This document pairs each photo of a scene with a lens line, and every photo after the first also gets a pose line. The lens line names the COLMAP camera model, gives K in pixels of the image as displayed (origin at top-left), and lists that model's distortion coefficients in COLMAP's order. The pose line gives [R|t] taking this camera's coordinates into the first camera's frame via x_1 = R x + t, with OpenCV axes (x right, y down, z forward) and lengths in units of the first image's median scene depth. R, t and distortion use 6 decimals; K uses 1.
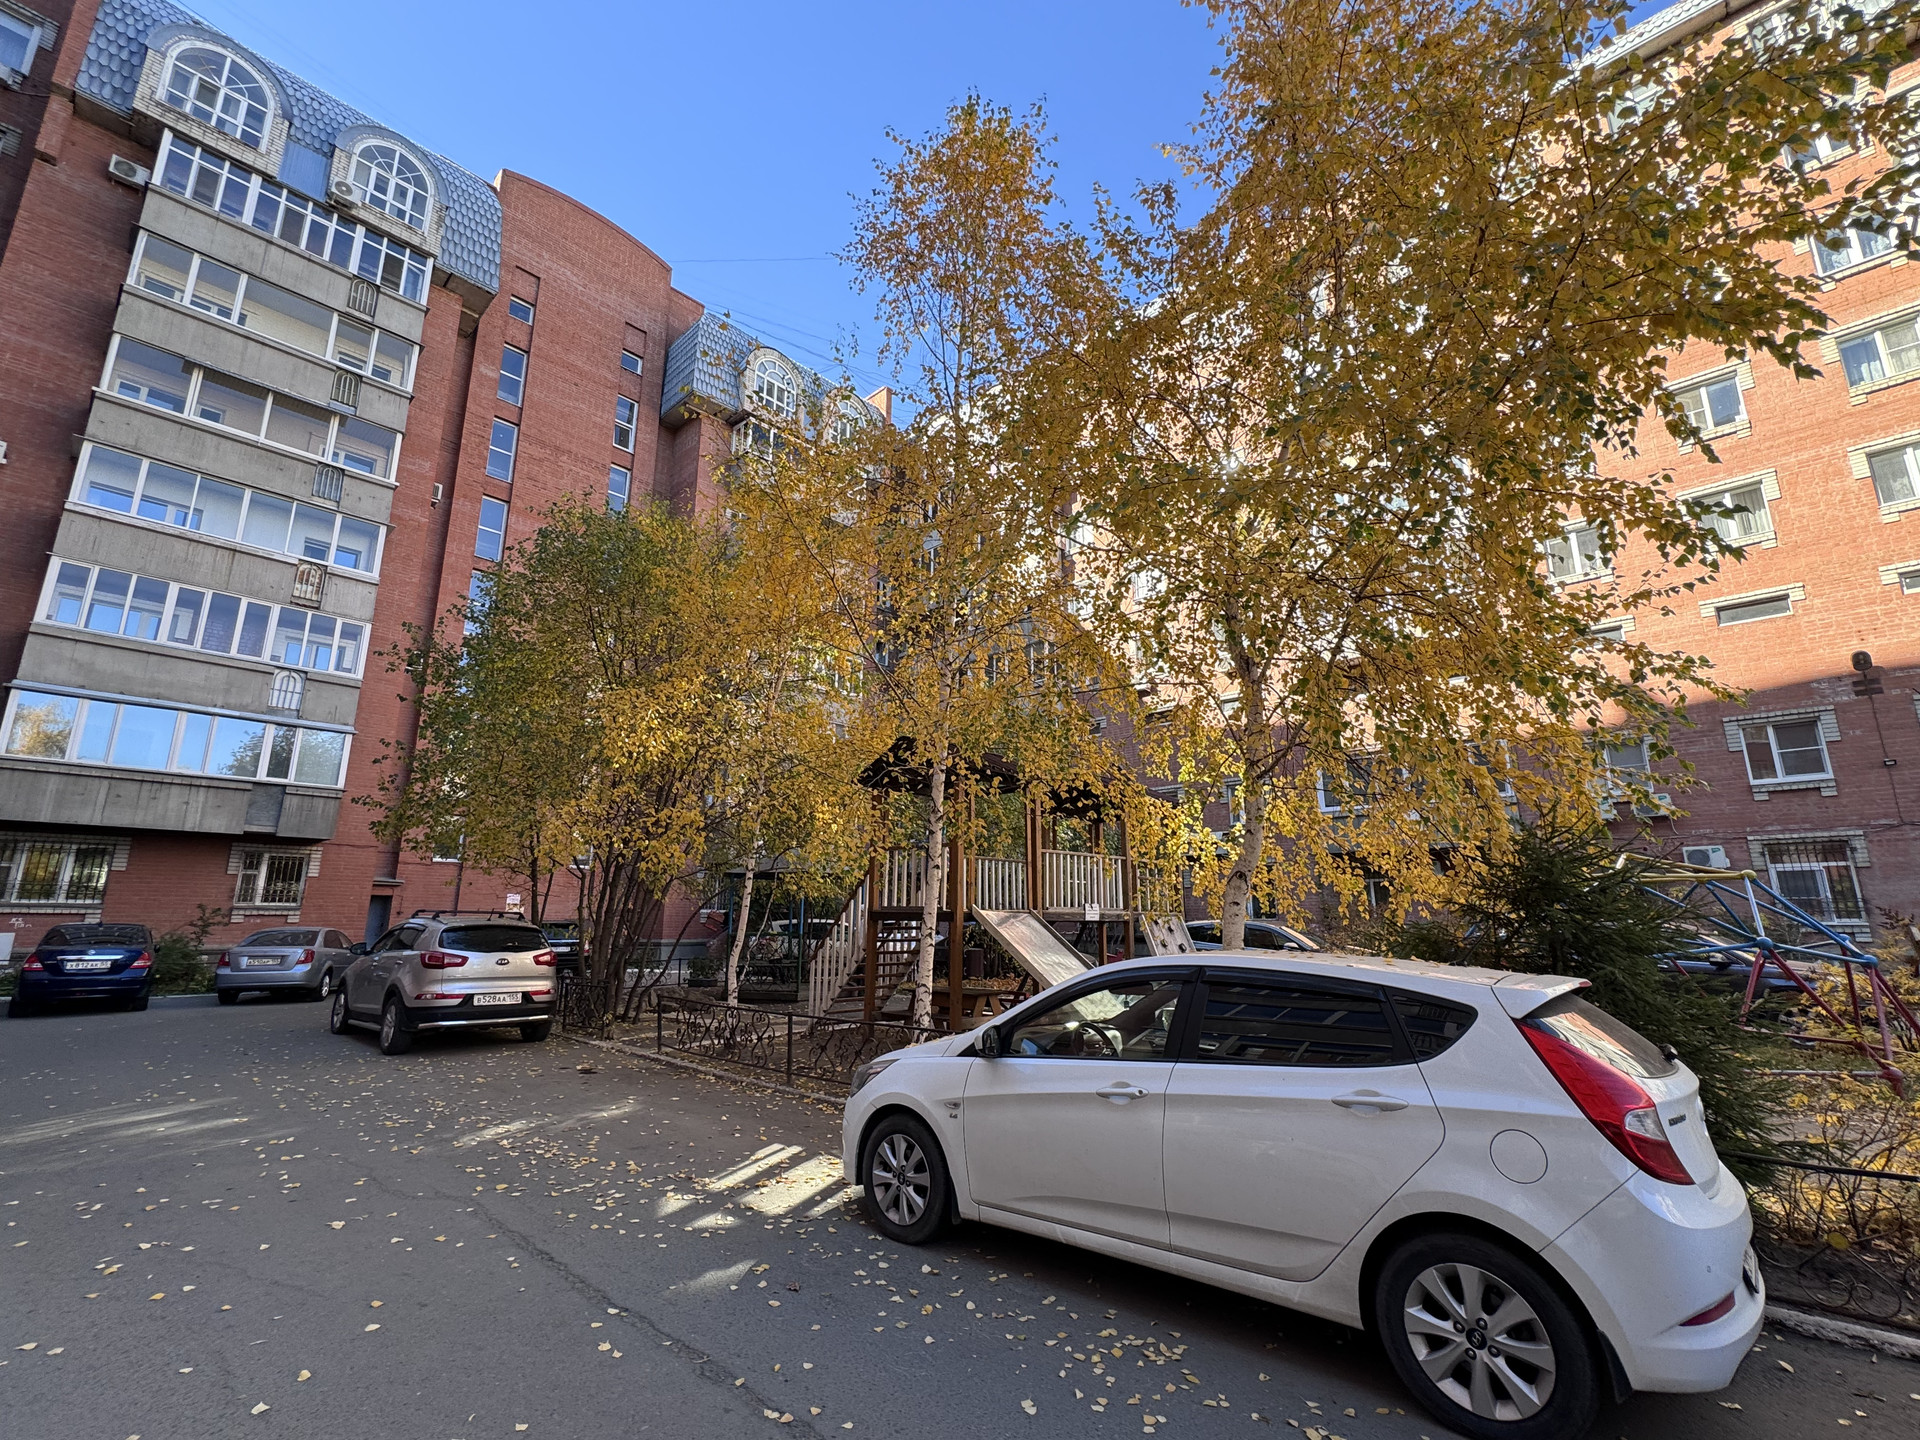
lens RADIAL K [[848.3, 0, 961.2], [0, 848.3, 723.6], [0, 0, 1]] dist [-0.002745, 0.000948]
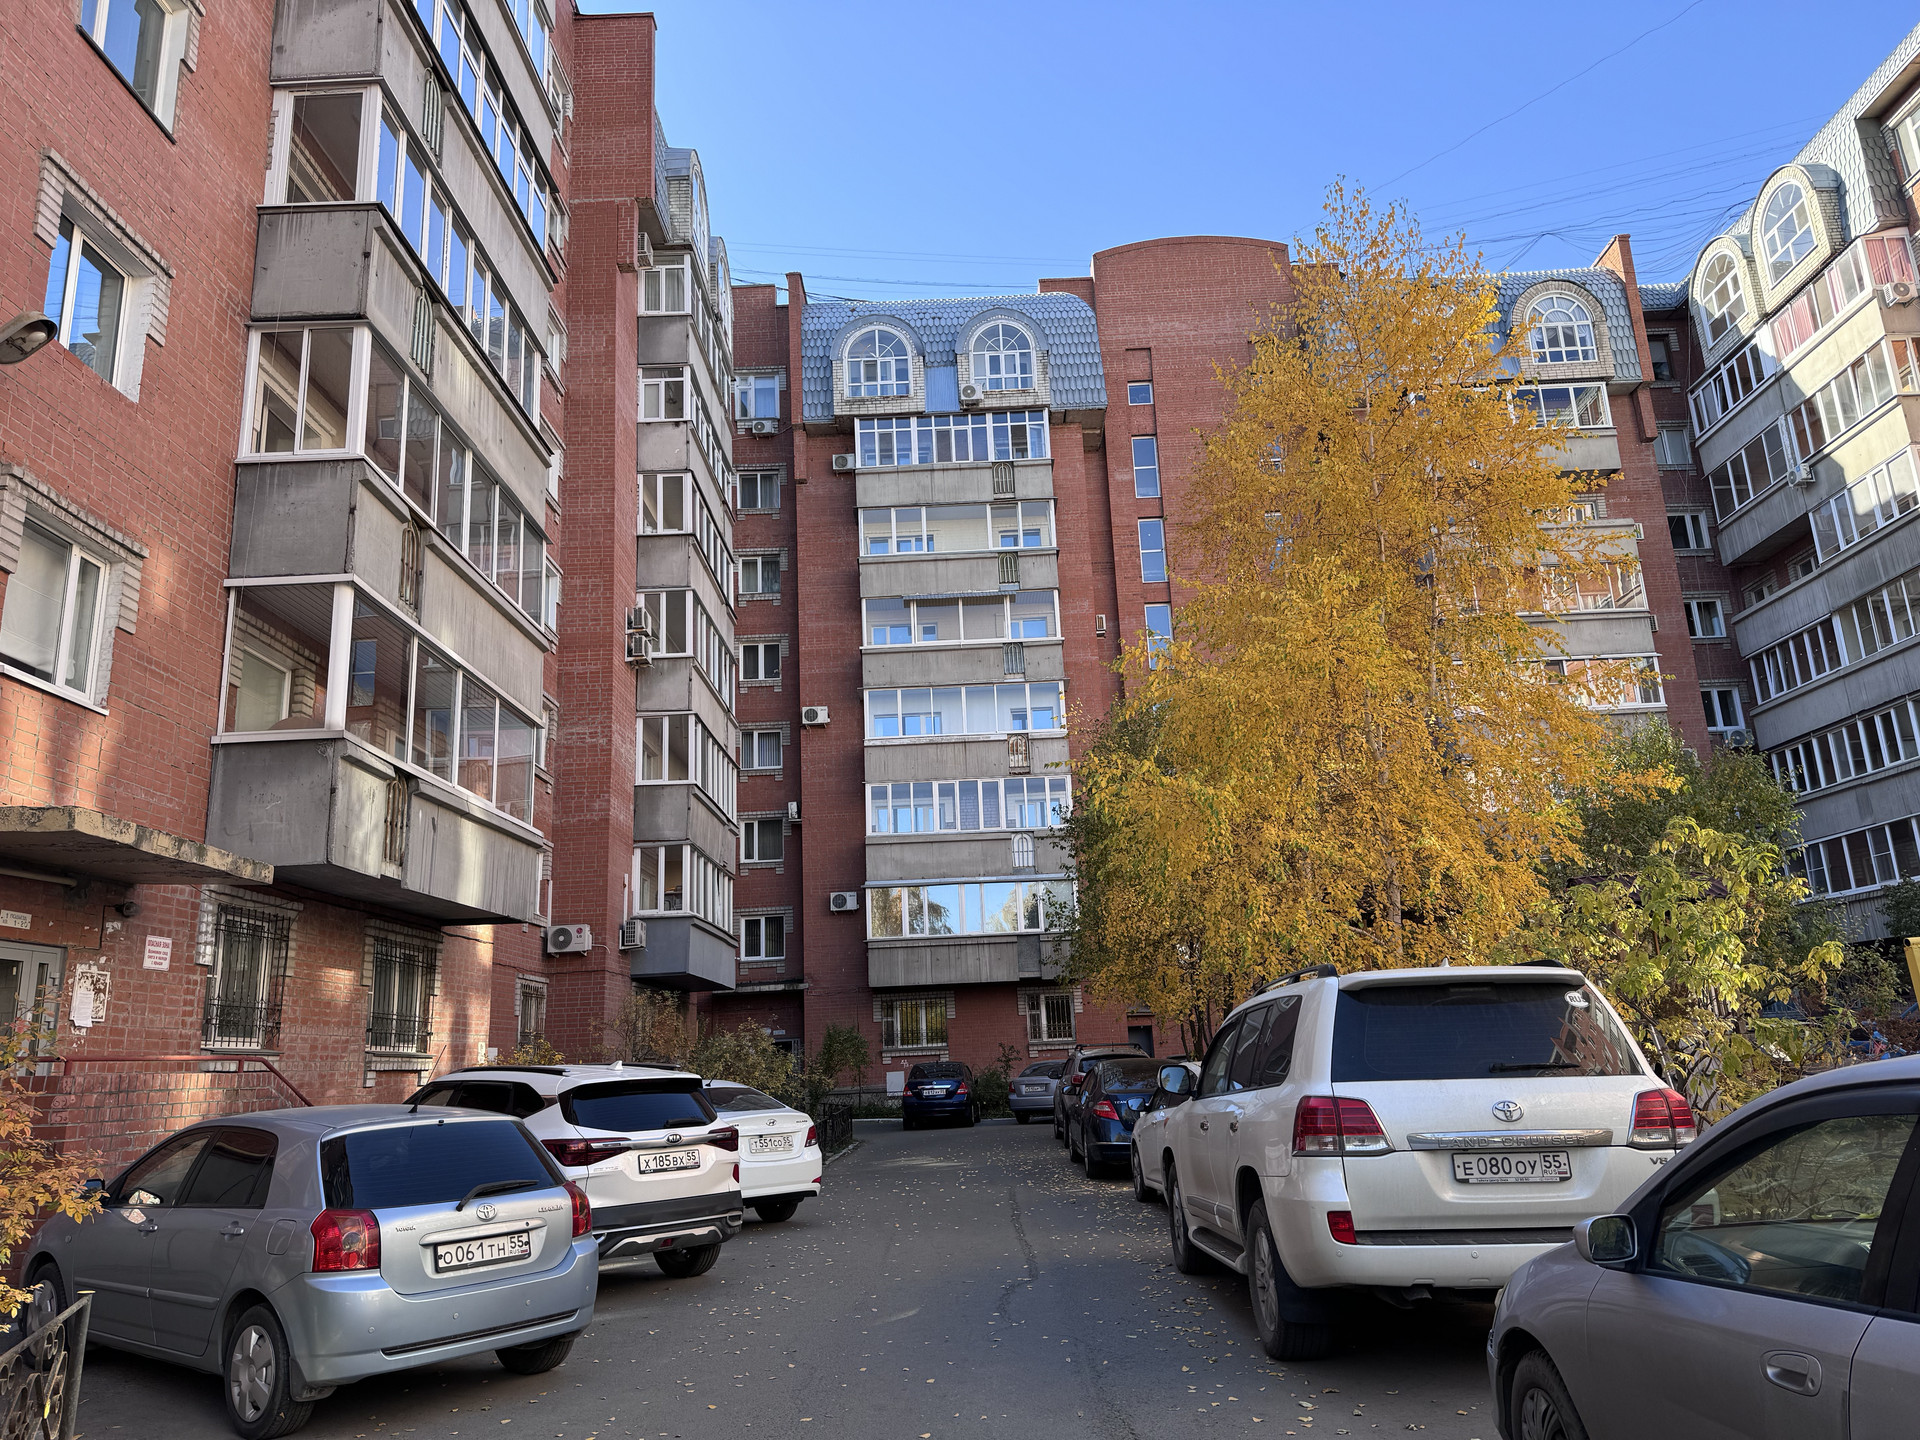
lens RADIAL K [[1336.9, 0, 960.0], [0, 1336.9, 720.0], [0, 0, 1]] dist [0.142879, -0.000085]
pose [[0.686548, -0.208977, -0.696406, 0.432369], [0.209289, 0.974067, -0.085971, -0.072448], [0.696312, -0.086727, 0.712480, -0.323795]]
